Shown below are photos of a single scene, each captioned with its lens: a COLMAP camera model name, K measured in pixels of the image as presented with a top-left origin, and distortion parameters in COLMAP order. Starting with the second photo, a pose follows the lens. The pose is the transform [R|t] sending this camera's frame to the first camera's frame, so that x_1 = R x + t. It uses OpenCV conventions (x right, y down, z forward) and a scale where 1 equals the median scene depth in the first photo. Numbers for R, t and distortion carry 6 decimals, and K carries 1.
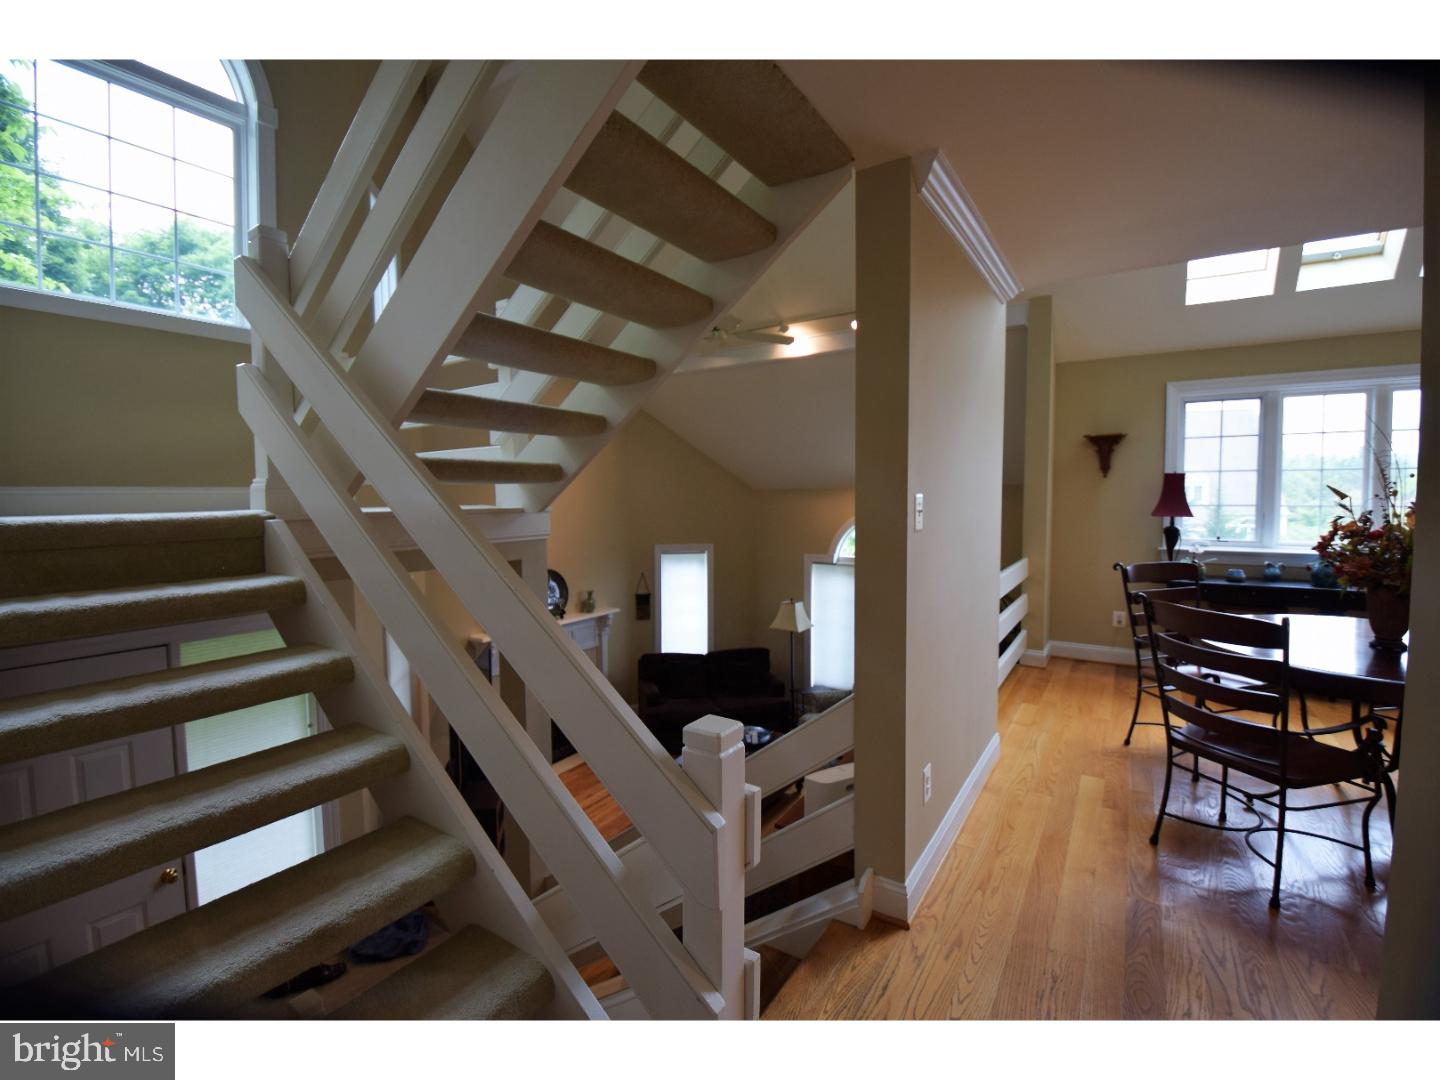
lens RADIAL K [[637.1, 0, 718.1], [0, 637.1, 535.2], [0, 0, 1]] dist [0.011250, -0.019224]
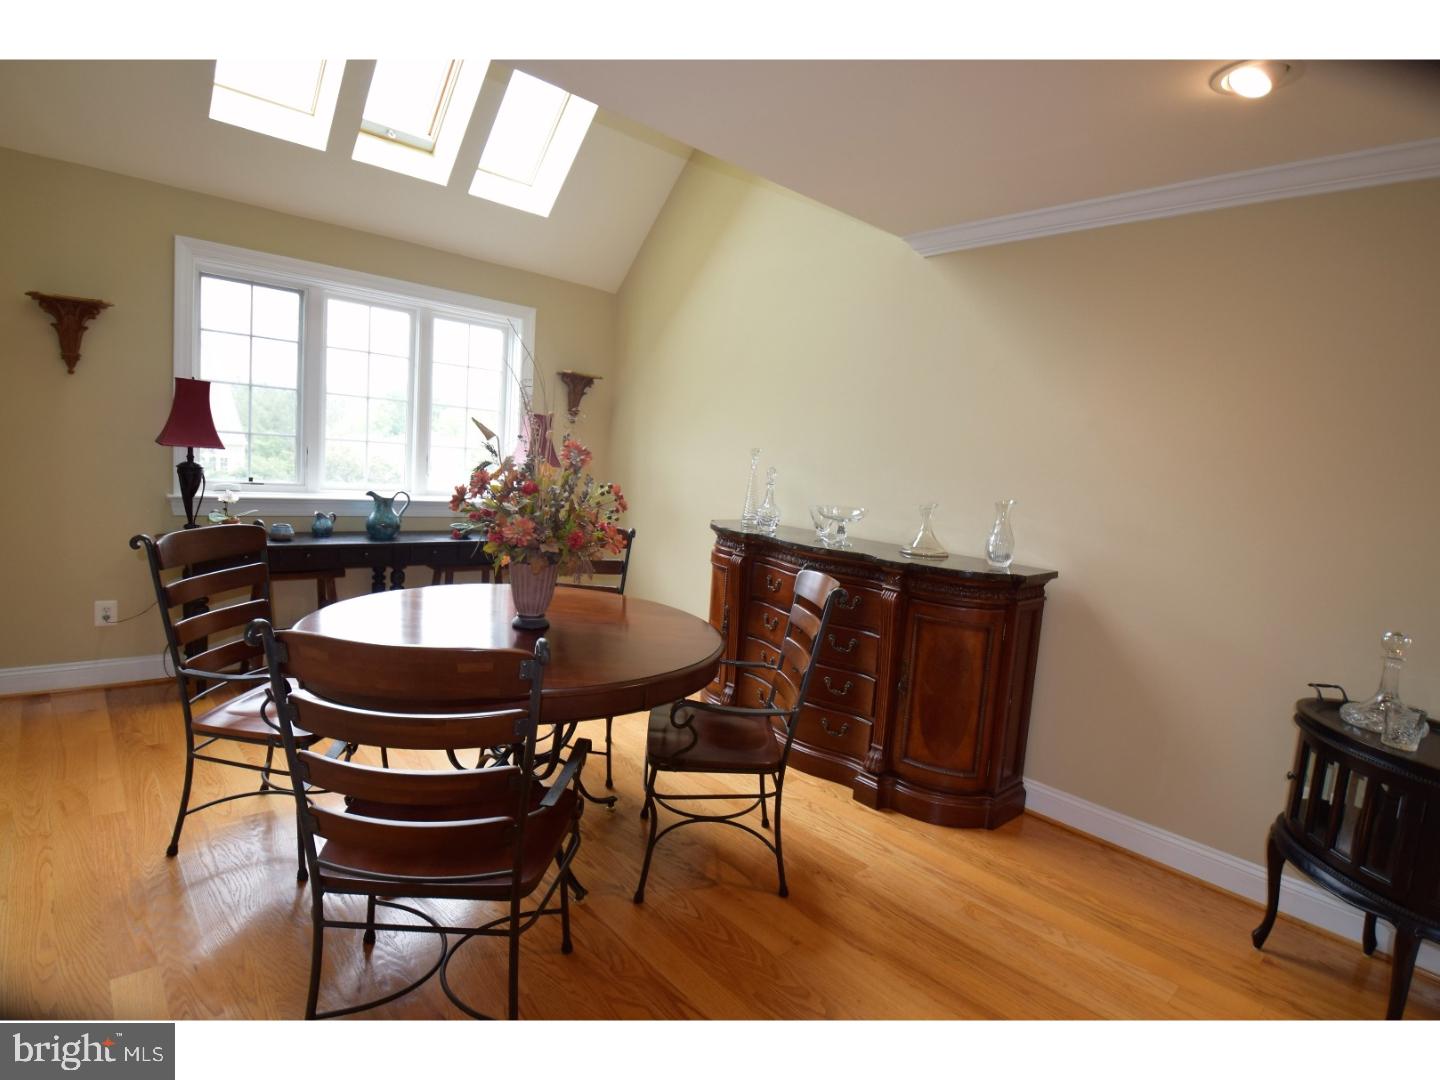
lens RADIAL K [[732.2, 0, 716.4], [0, 732.2, 528.7], [0, 0, 1]] dist [0.026741, -0.032610]
pose [[0.257799, -0.068222, 0.963787, 0.122330], [-0.017038, 0.997028, 0.075132, -0.011844], [-0.966048, -0.035790, 0.255870, 0.290037]]
